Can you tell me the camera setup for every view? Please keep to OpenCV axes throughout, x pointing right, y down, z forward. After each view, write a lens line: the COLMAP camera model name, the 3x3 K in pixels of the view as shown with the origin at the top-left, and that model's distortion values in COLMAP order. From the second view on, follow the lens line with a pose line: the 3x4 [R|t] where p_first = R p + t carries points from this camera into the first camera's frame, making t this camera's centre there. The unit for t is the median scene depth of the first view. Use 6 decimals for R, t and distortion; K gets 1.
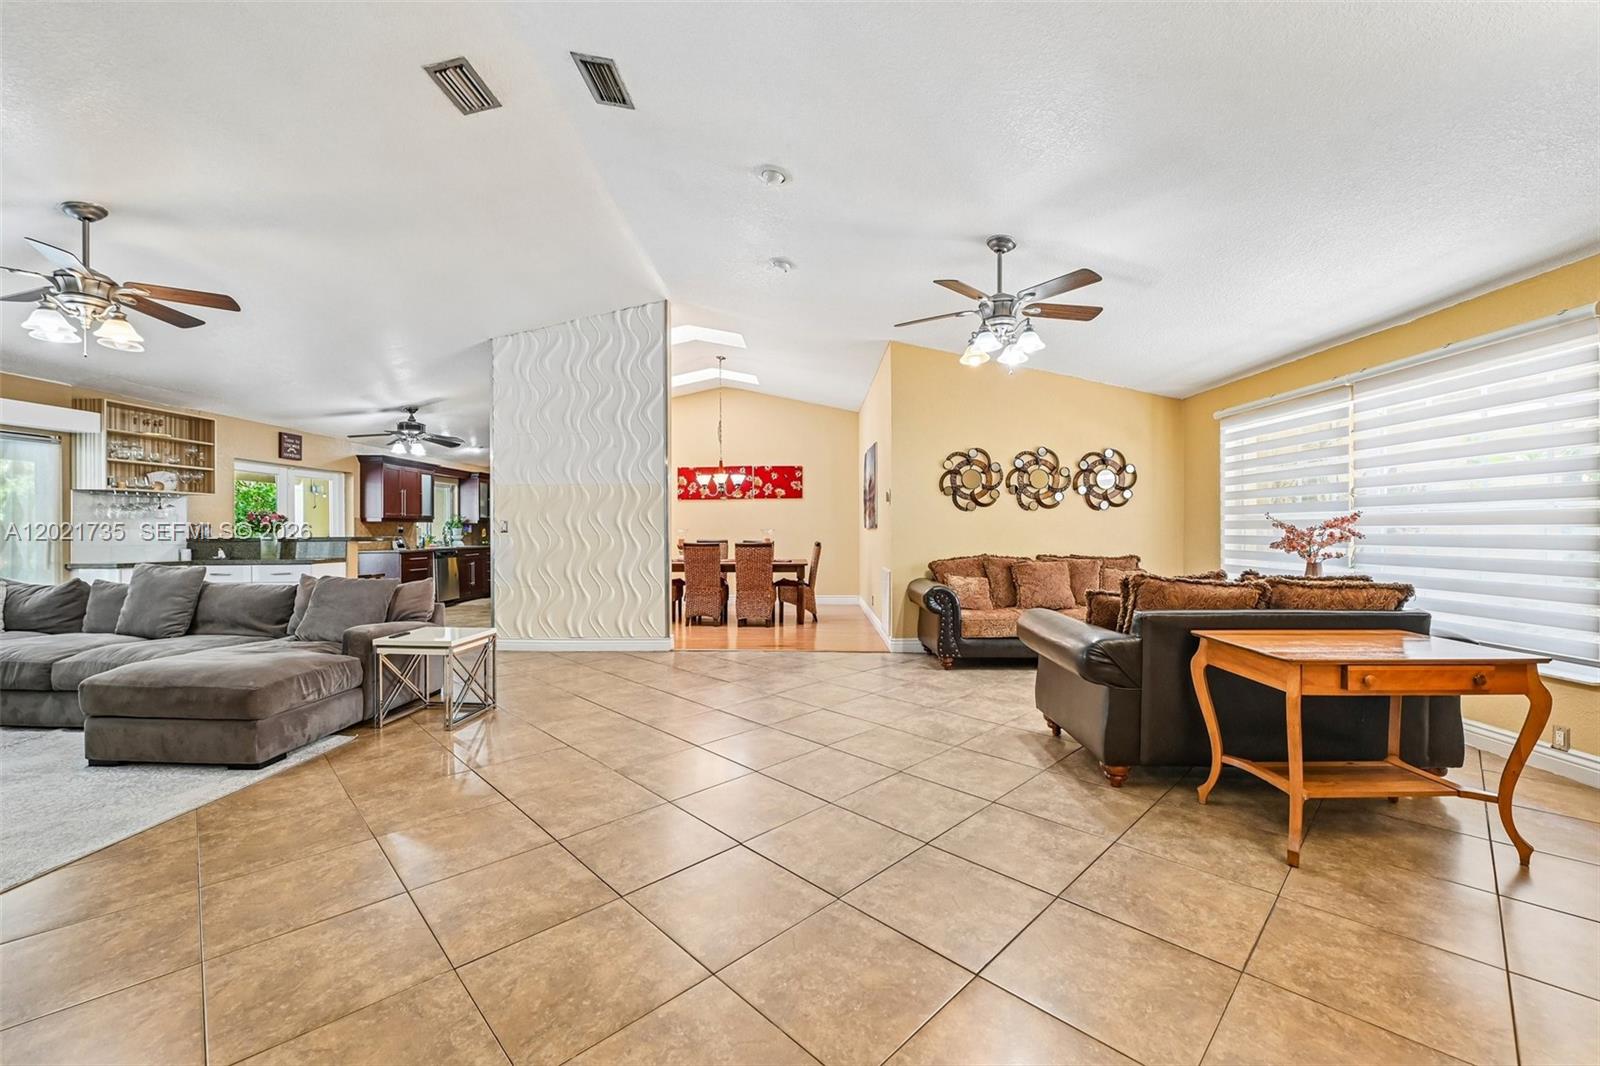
lens RADIAL K [[635.7, 0, 801.6], [0, 635.7, 533.3], [0, 0, 1]] dist [-0.011018, 0.000194]
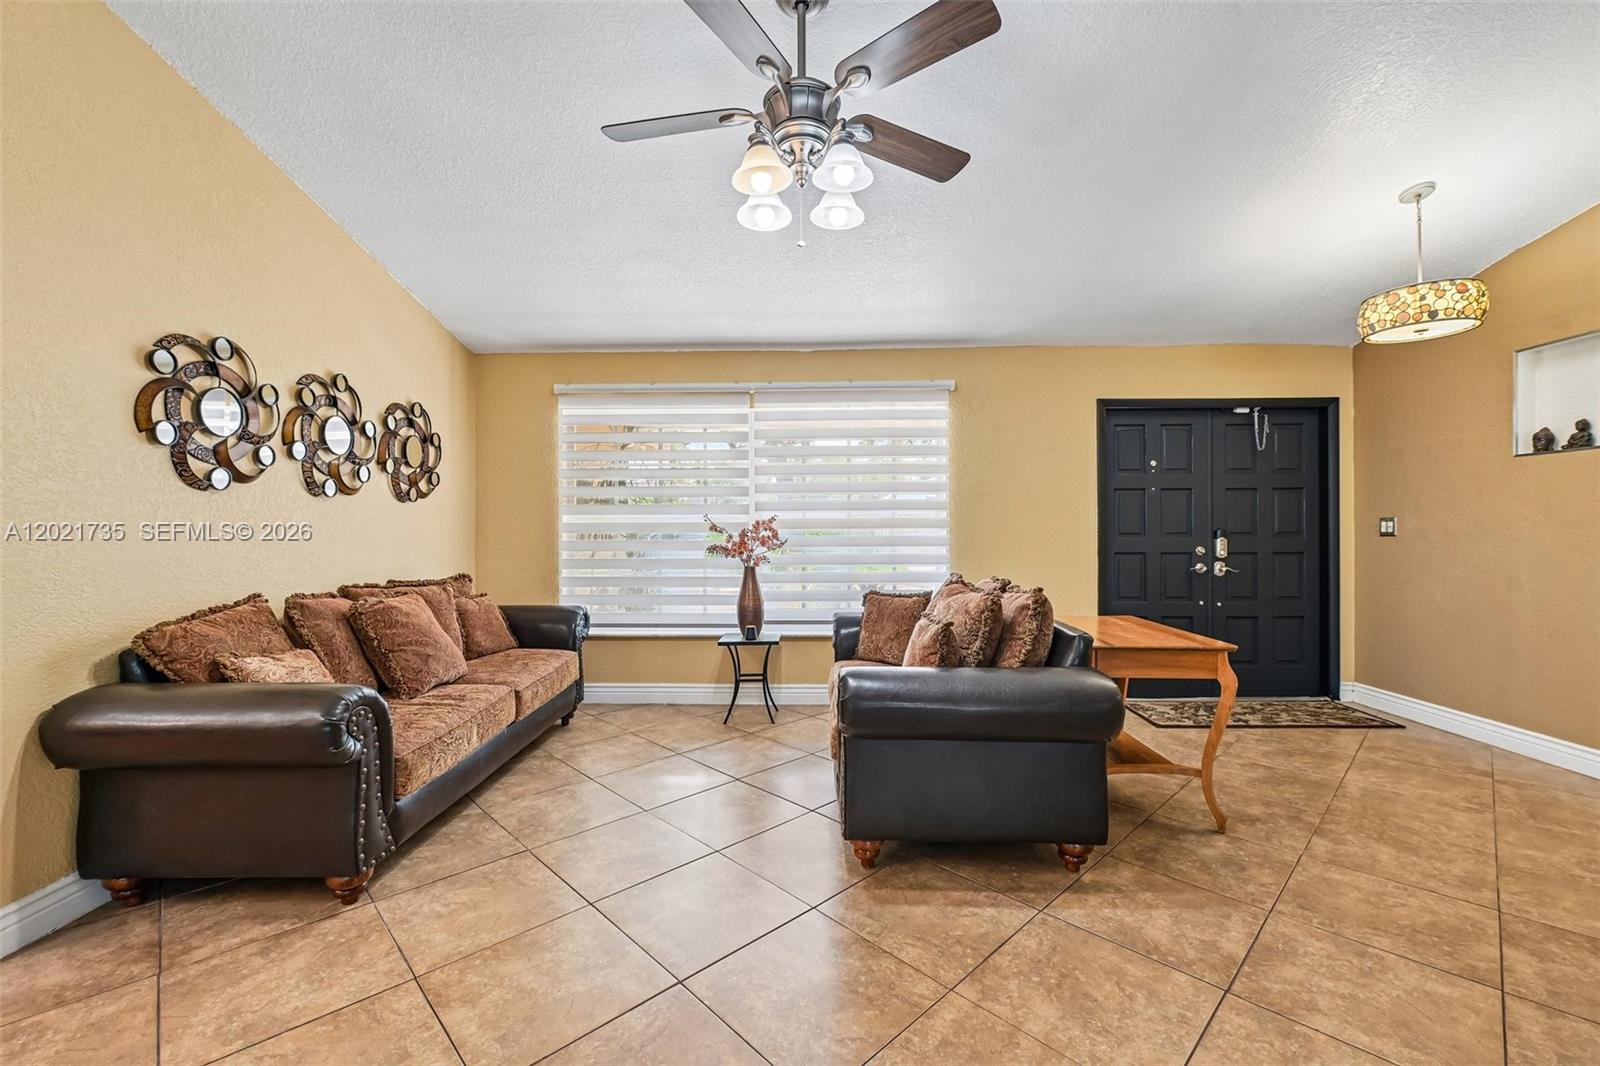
lens RADIAL K [[659.6, 0, 793.9], [0, 659.6, 528.0], [0, 0, 1]] dist [-0.006947, -0.001683]
pose [[0.011961, 0.004356, 0.999919, -0.143982], [0.012134, 0.999916, -0.004501, -0.005605], [-0.999855, 0.012187, 0.011907, 0.633198]]
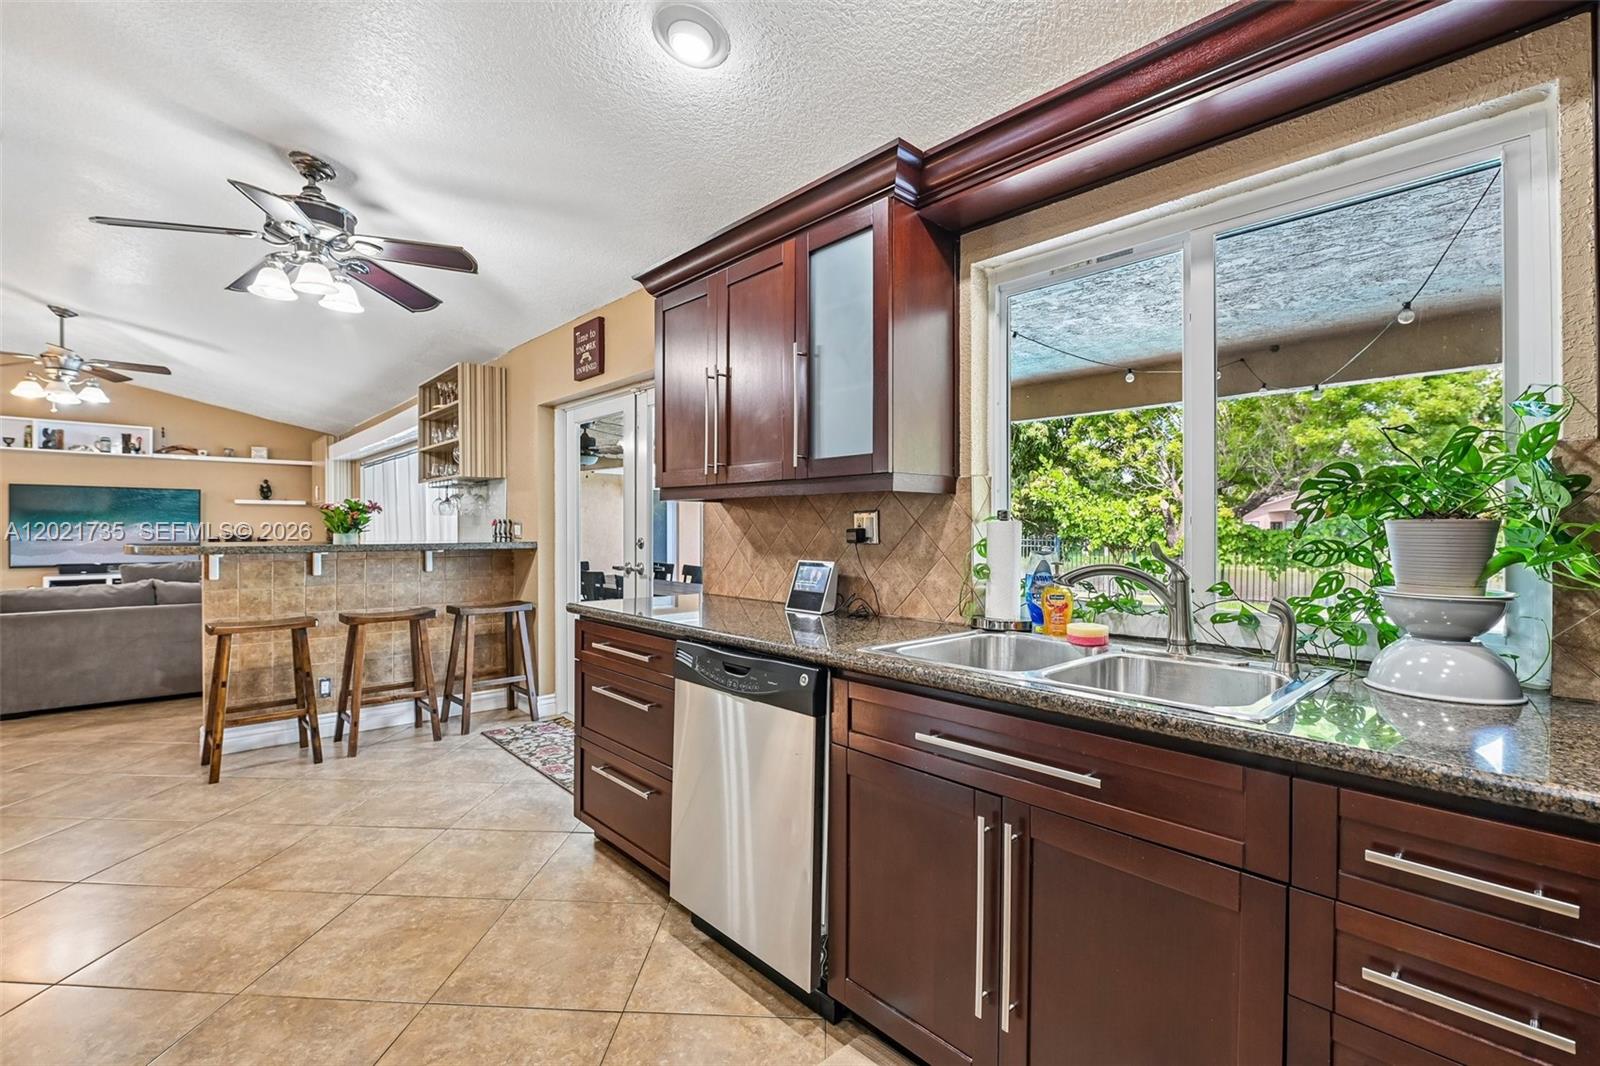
lens RADIAL K [[703.8, 0, 800.9], [0, 703.8, 533.9], [0, 0, 1]] dist [-0.009299, -0.001719]
pose [[-0.719231, 0.004656, -0.694755, -0.701680], [-0.003525, 0.999940, 0.010351, -0.010863], [0.694762, 0.009894, -0.719172, 1.809302]]
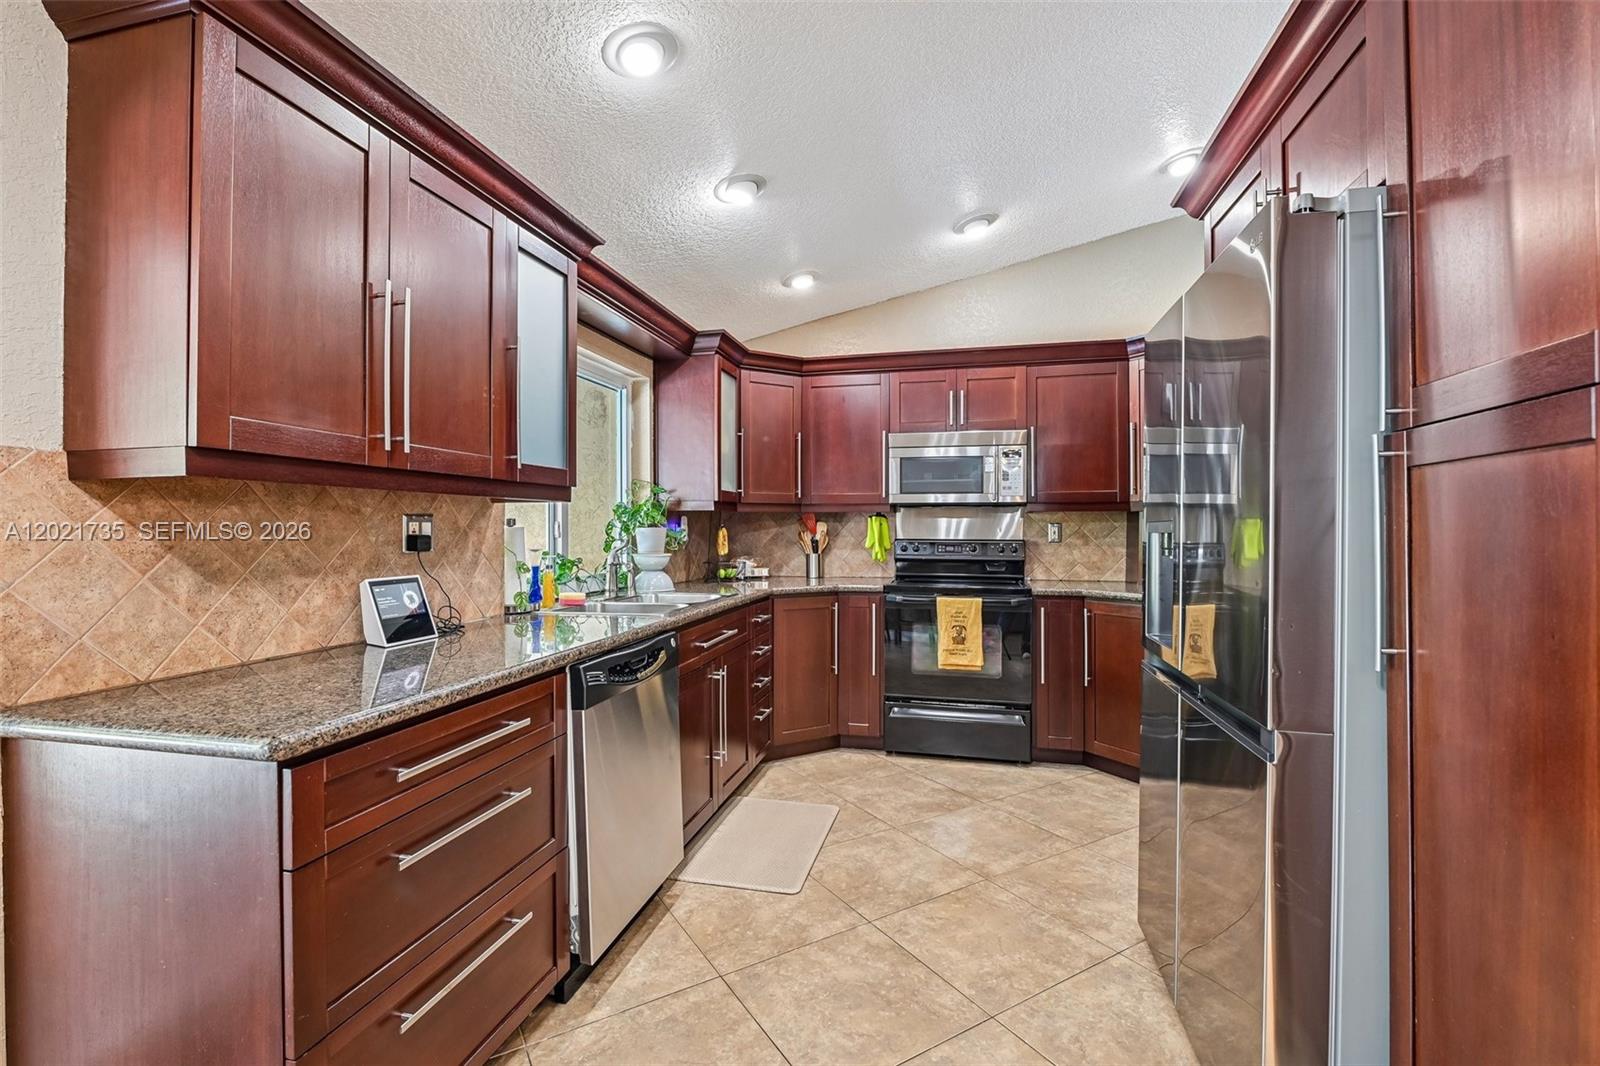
lens RADIAL K [[703.8, 0, 783.2], [0, 703.8, 521.0], [0, 0, 1]] dist [-0.009299, -0.001719]
pose [[0.973163, 0.004842, -0.230065, -0.746121], [-0.007783, 0.999899, -0.011876, -0.013751], [0.229984, 0.013347, 0.973103, 1.277114]]
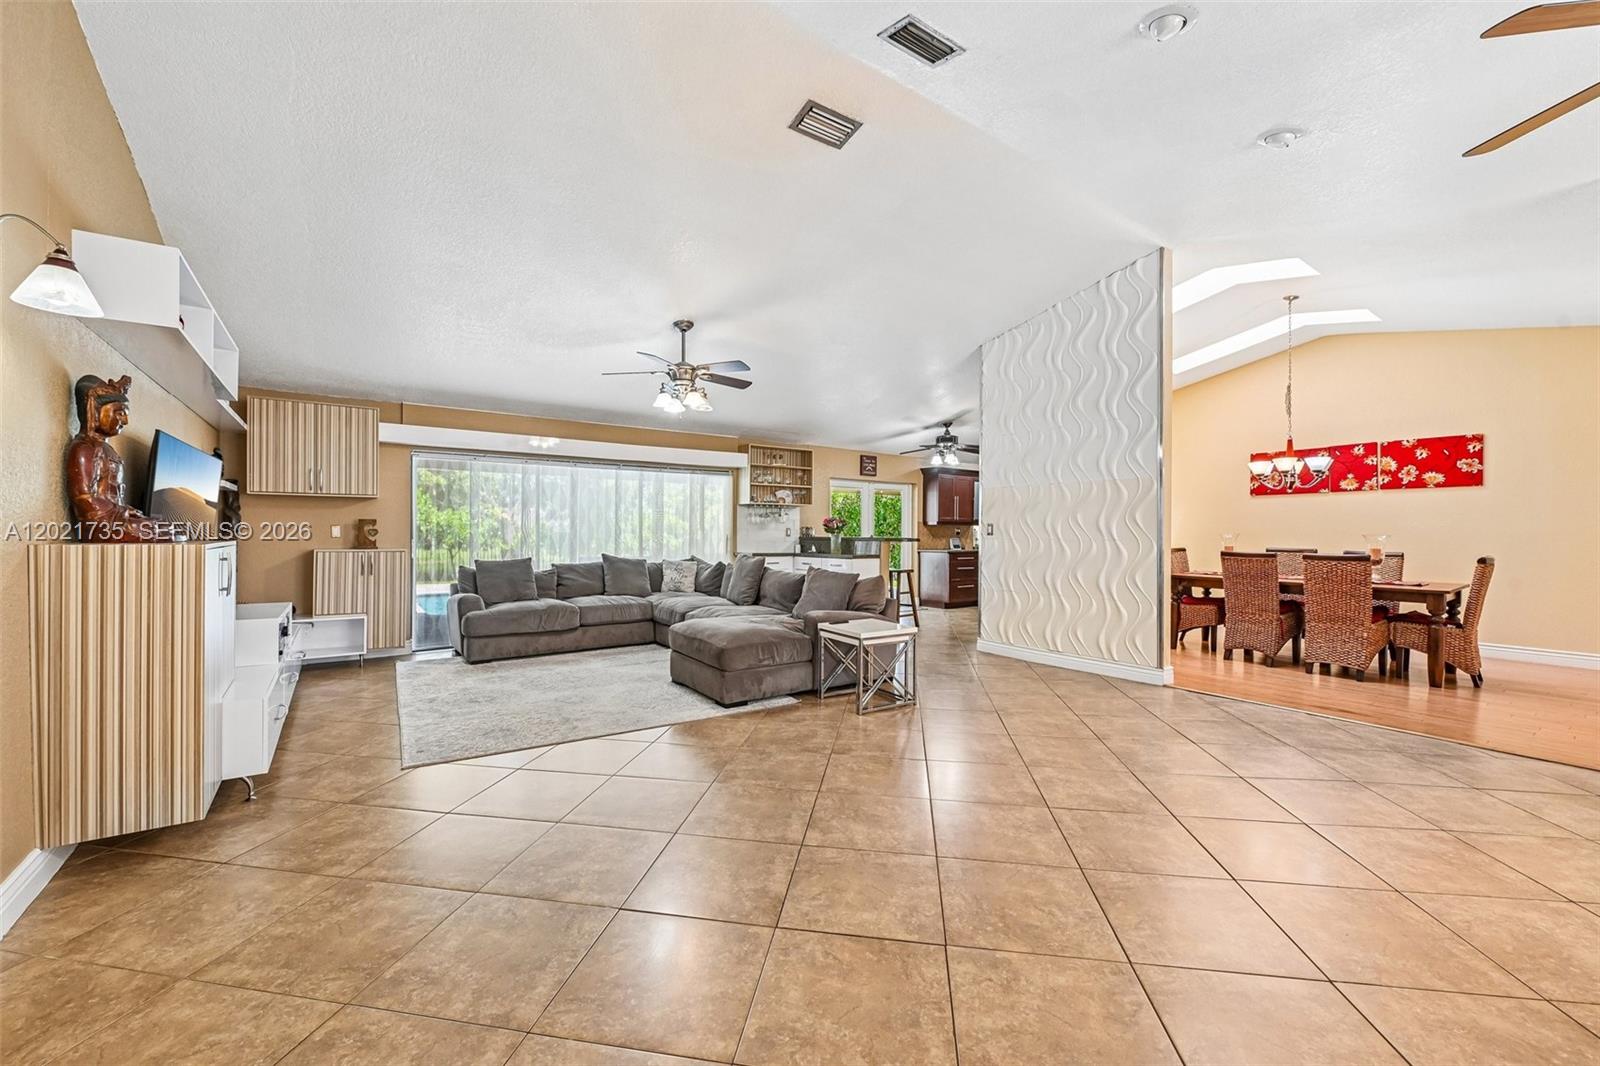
lens RADIAL K [[635.7, 0, 794.8], [0, 635.7, 533.0], [0, 0, 1]] dist [-0.011018, 0.000194]
pose [[0.590434, 0.007750, -0.807049, 0.161634], [-0.012651, 0.999920, 0.000347, -0.001211], [0.806987, 0.010005, 0.590485, 0.159600]]
